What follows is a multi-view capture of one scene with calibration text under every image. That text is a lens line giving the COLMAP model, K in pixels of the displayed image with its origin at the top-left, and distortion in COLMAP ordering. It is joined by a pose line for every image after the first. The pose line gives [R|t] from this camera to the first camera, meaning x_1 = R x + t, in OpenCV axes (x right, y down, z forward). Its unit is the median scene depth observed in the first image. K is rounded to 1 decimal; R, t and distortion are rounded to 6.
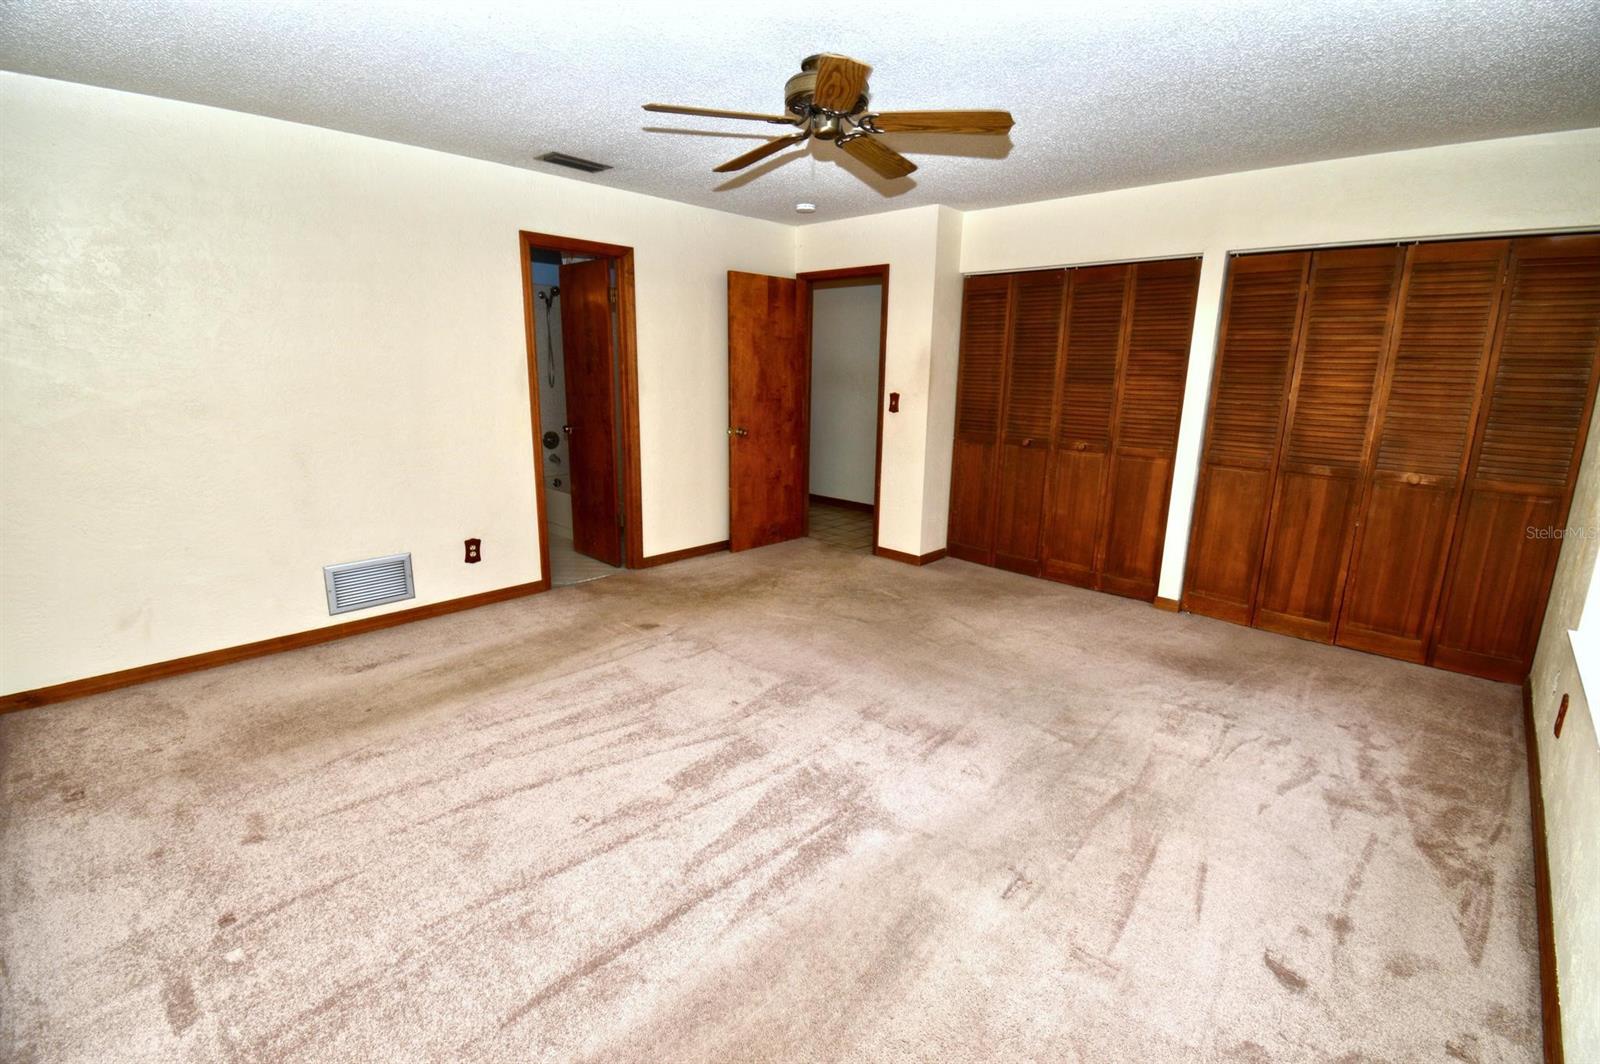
lens RADIAL K [[713.1, 0, 803.6], [0, 713.1, 524.0], [0, 0, 1]] dist [0.025692, -0.025731]
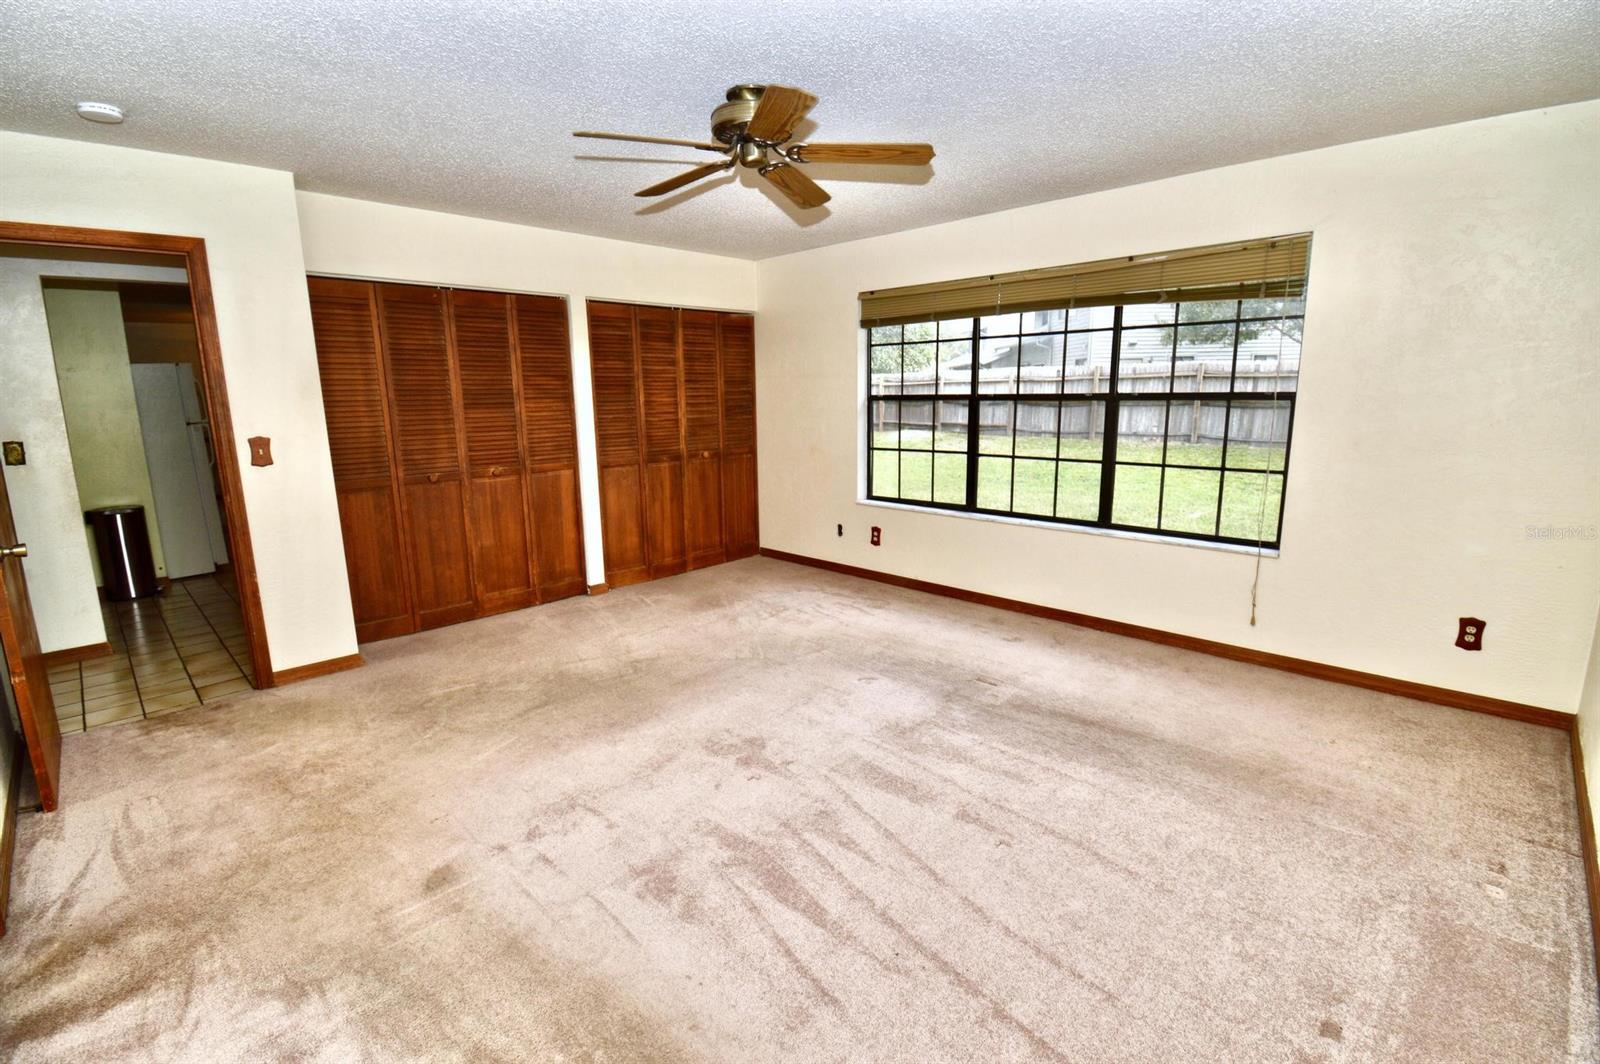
lens RADIAL K [[713.1, 0, 803.6], [0, 713.1, 524.0], [0, 0, 1]] dist [0.025692, -0.025731]
pose [[0.015939, -0.200087, 0.979648, -0.667118], [0.233015, 0.953539, 0.190963, -0.146801], [-0.972343, 0.225229, 0.061821, 0.616367]]
